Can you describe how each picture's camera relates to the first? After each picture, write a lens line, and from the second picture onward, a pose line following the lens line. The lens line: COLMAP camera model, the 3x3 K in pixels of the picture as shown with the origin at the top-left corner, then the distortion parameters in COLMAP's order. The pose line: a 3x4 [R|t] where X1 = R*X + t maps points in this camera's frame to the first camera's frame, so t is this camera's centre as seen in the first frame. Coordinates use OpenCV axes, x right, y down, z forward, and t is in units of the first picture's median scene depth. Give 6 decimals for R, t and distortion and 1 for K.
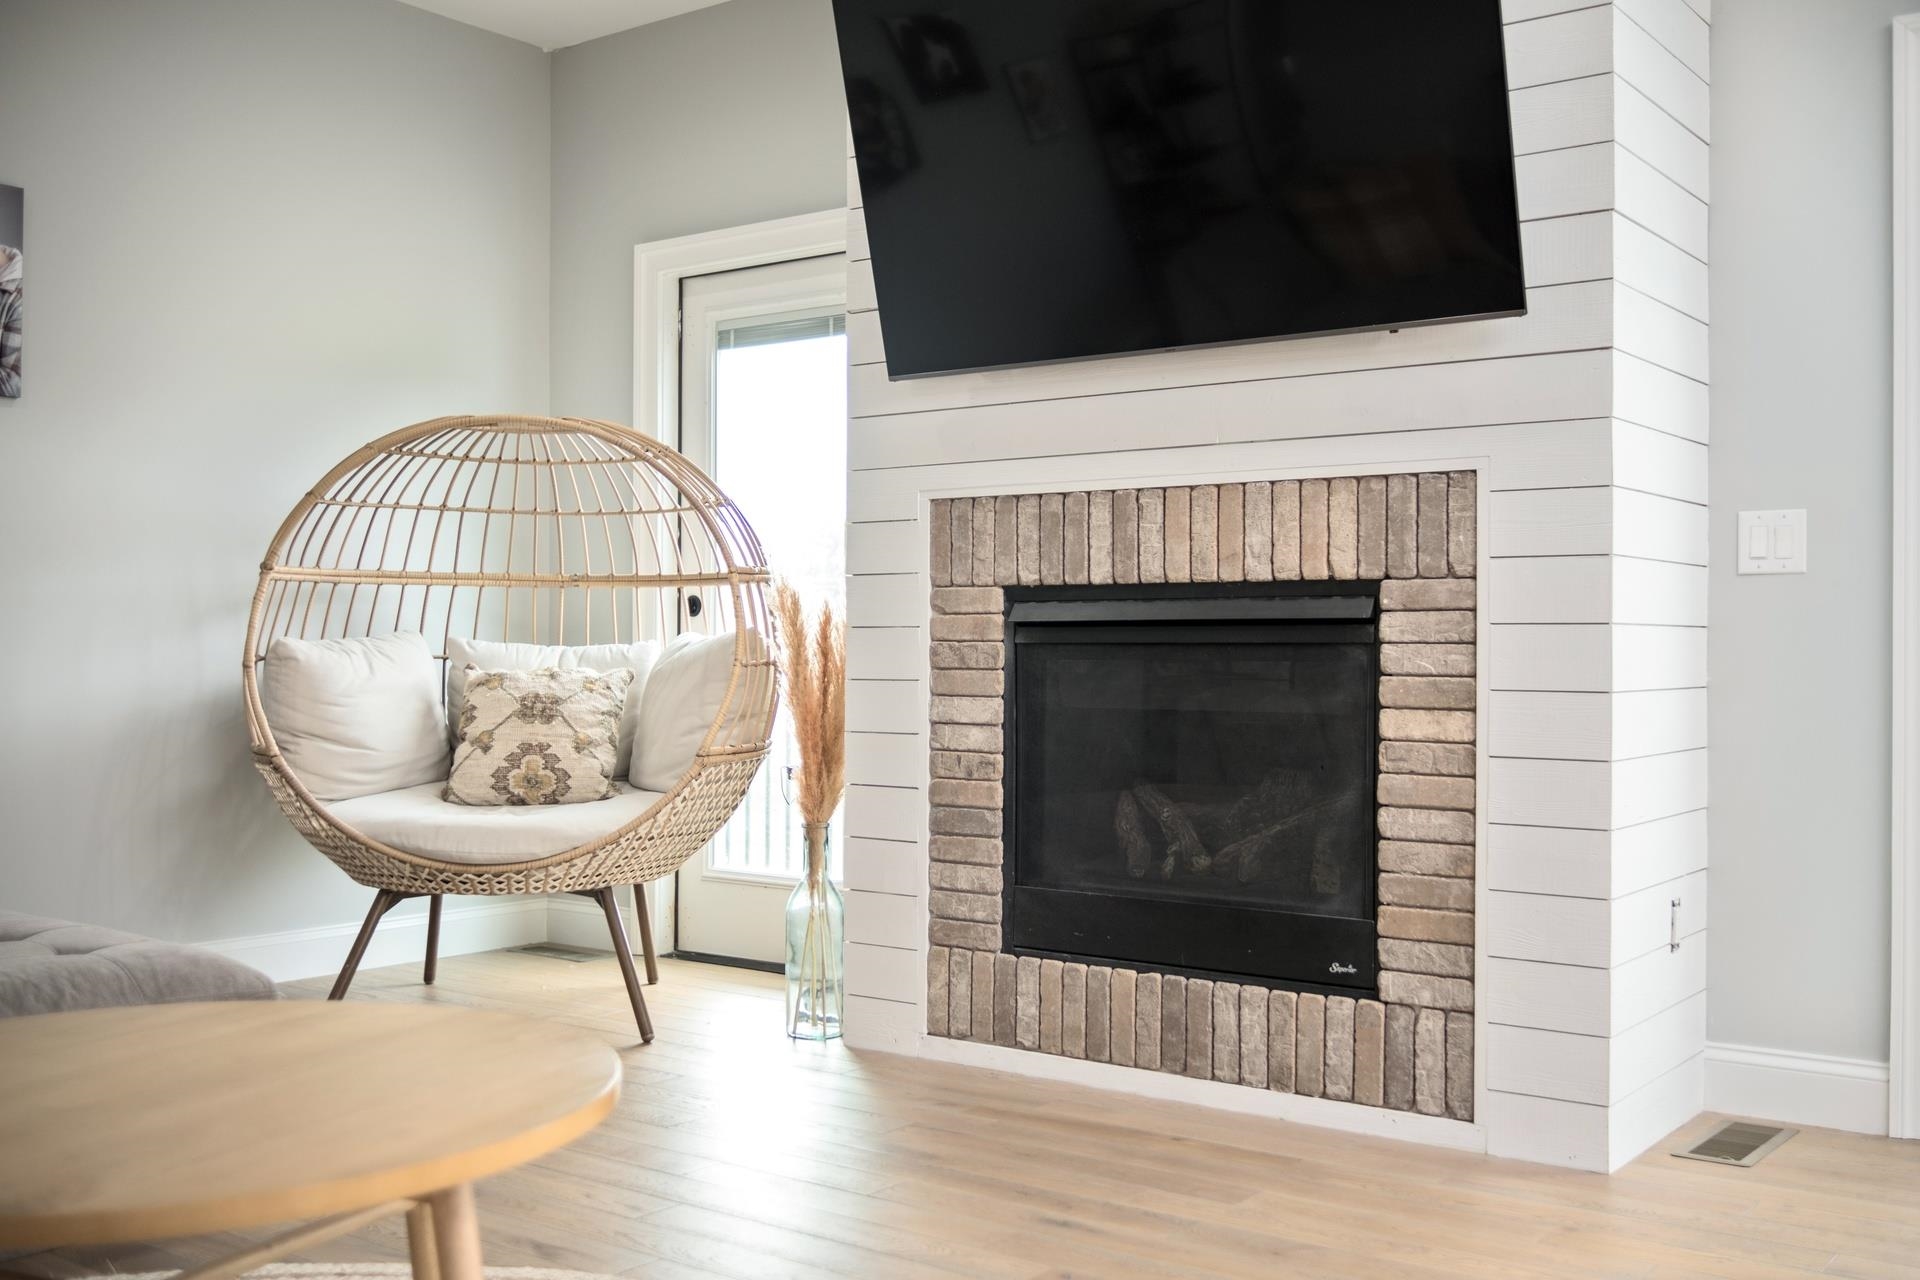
lens RADIAL K [[1858.6, 0, 961.4], [0, 1858.6, 645.7], [0, 0, 1]] dist [0.037052, 0.000000]
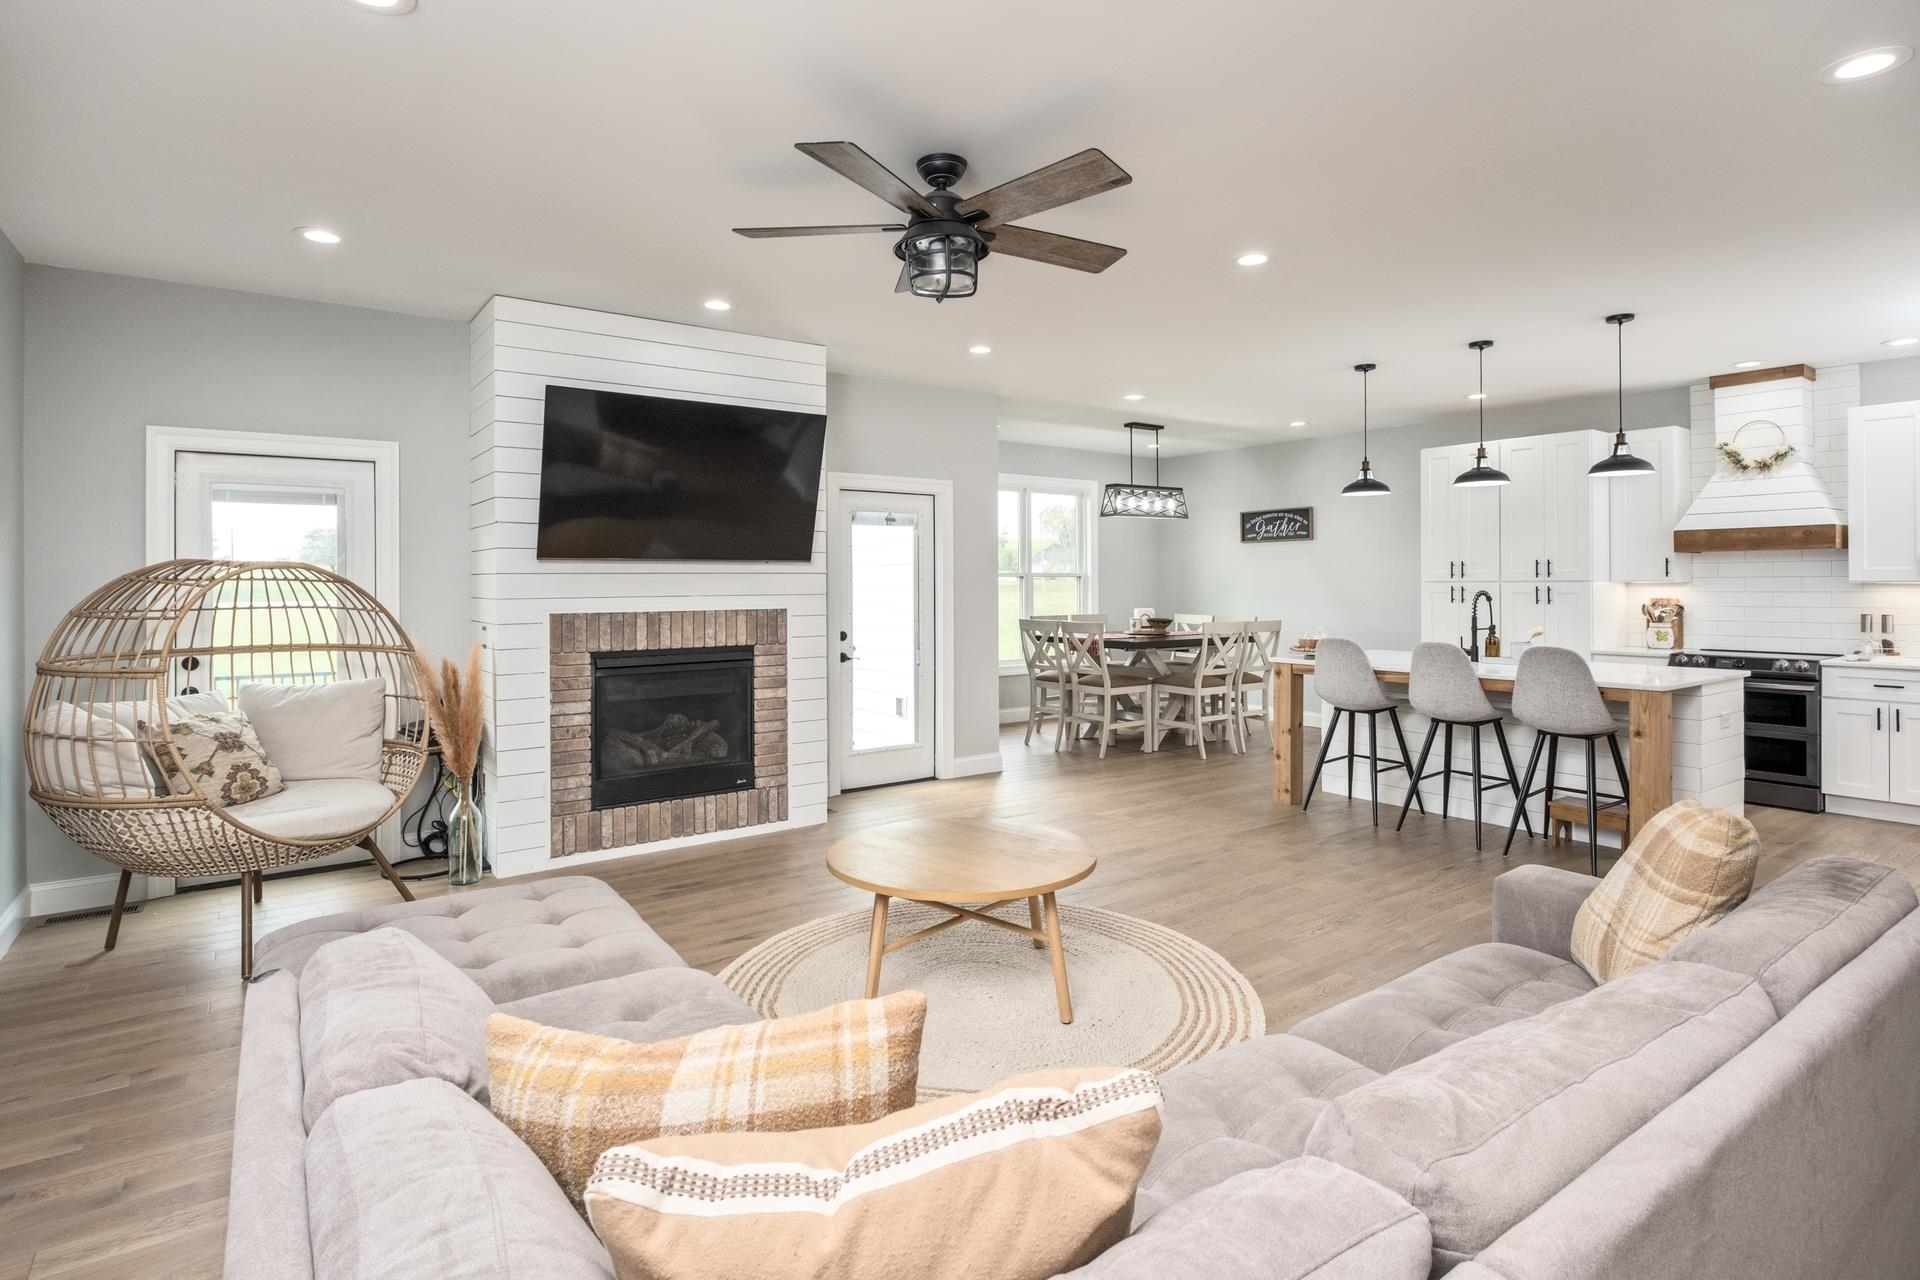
lens RADIAL K [[1018.4, 0, 960.4], [0, 1018.4, 599.6], [0, 0, 1]] dist [-0.001051, -0.000099]
pose [[0.283359, -0.022101, 0.958759, -1.109602], [0.008731, 0.999752, 0.020465, -0.125493], [-0.958974, 0.002572, 0.283482, 0.214388]]
